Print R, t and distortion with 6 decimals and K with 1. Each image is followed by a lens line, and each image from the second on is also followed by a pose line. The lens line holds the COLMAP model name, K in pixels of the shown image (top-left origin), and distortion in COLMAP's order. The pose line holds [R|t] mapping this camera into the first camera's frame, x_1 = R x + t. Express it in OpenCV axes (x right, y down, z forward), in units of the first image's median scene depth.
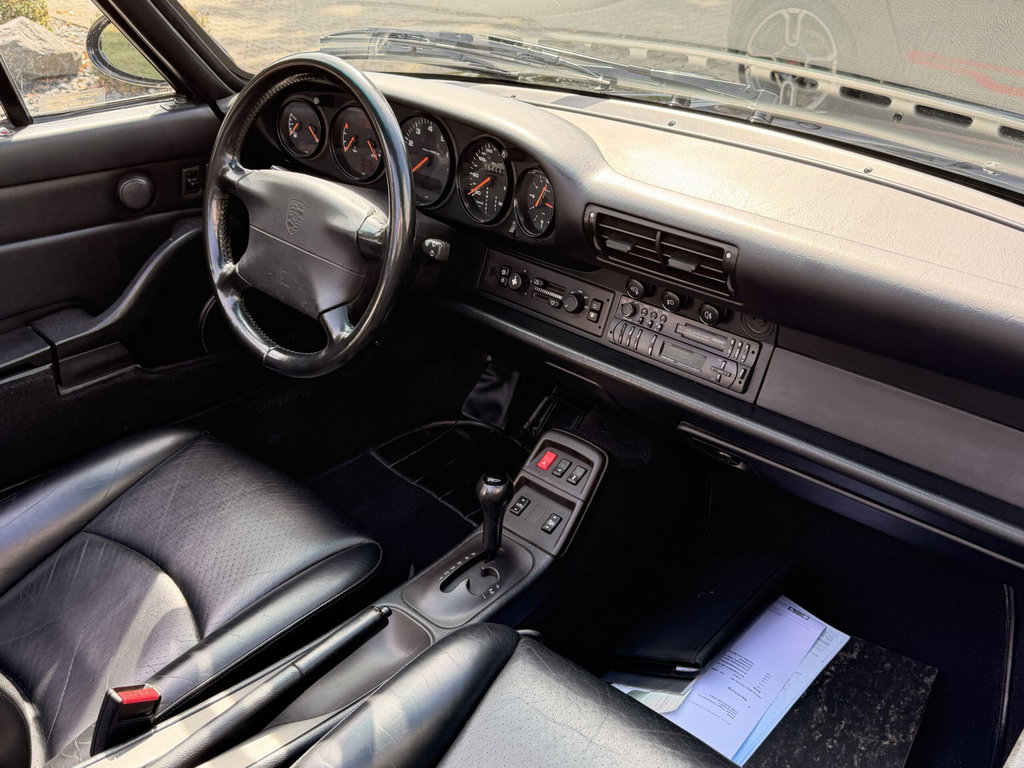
lens RADIAL K [[934.7, 0, 512.0], [0, 934.7, 384.0], [0, 0, 1]] dist [0.116922, 0.001055]
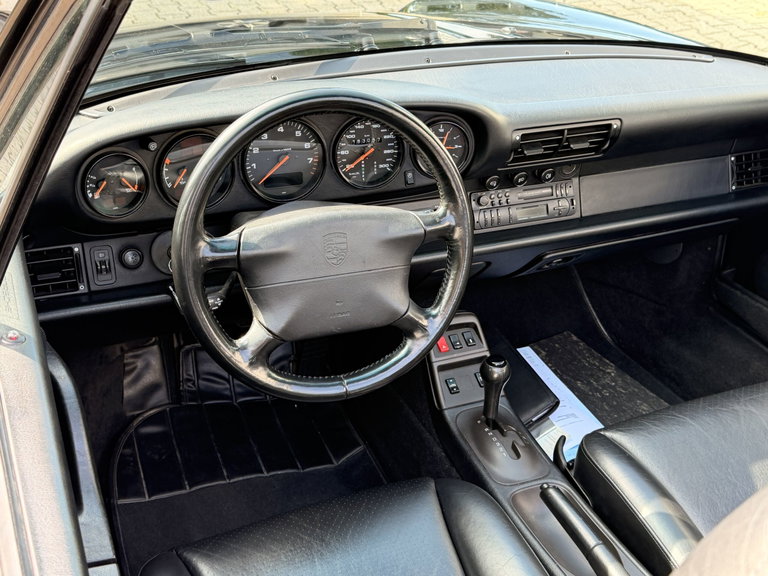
lens RADIAL K [[905.0, 0, 384.0], [0, 905.0, 288.0], [0, 0, 1]] dist [0.026146, 0.025014]
pose [[0.420793, -0.467890, 0.777182, -0.995180], [0.402903, 0.863982, 0.302001, -0.419911], [-0.812775, 0.186049, 0.552072, 0.445630]]
